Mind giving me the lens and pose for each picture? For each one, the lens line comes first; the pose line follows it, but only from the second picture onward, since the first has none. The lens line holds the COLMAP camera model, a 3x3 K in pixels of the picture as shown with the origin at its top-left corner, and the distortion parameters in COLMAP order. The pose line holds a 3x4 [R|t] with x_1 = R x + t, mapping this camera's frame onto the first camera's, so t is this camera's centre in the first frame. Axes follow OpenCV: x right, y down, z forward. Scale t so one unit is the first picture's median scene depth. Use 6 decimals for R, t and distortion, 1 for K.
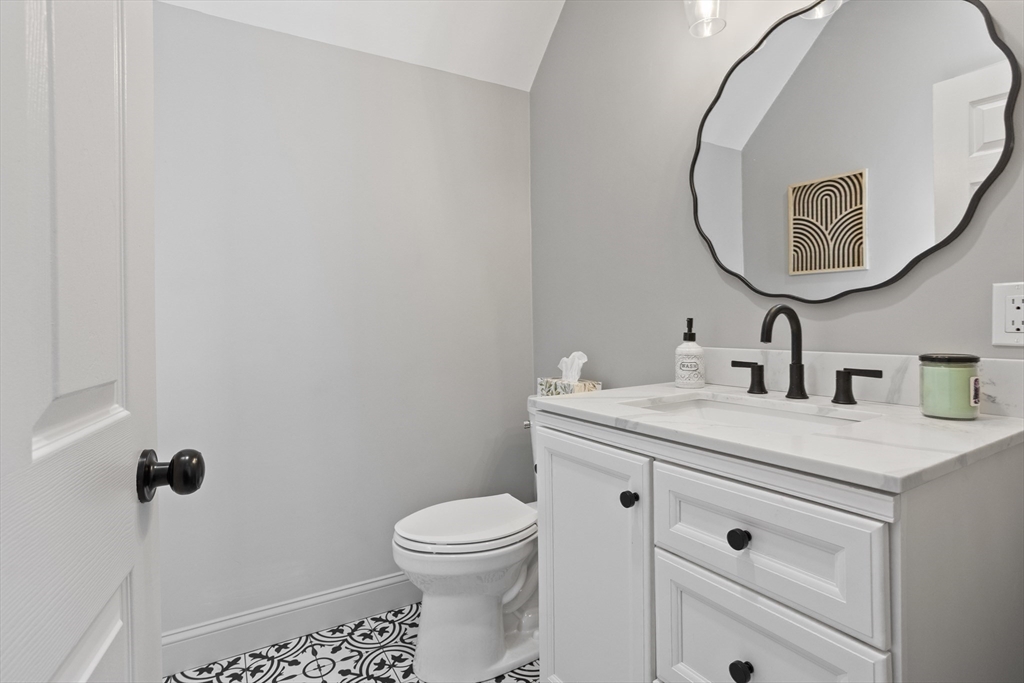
lens RADIAL K [[494.7, 0, 510.7], [0, 494.7, 332.7], [0, 0, 1]] dist [-0.052735, 0.032813]
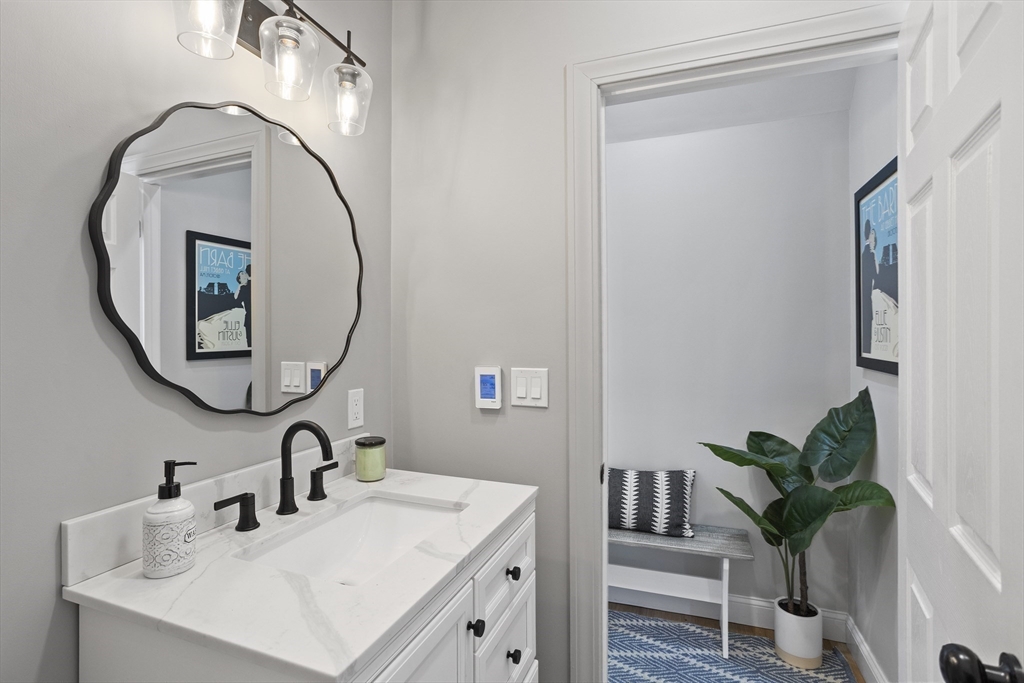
lens RADIAL K [[494.7, 0, 510.7], [0, 494.7, 332.7], [0, 0, 1]] dist [-0.052735, 0.032813]
pose [[-0.589618, 0.013623, 0.807567, -0.455616], [0.022036, 0.999757, -0.000776, -0.208495], [-0.807382, 0.017338, -0.589775, 1.143812]]
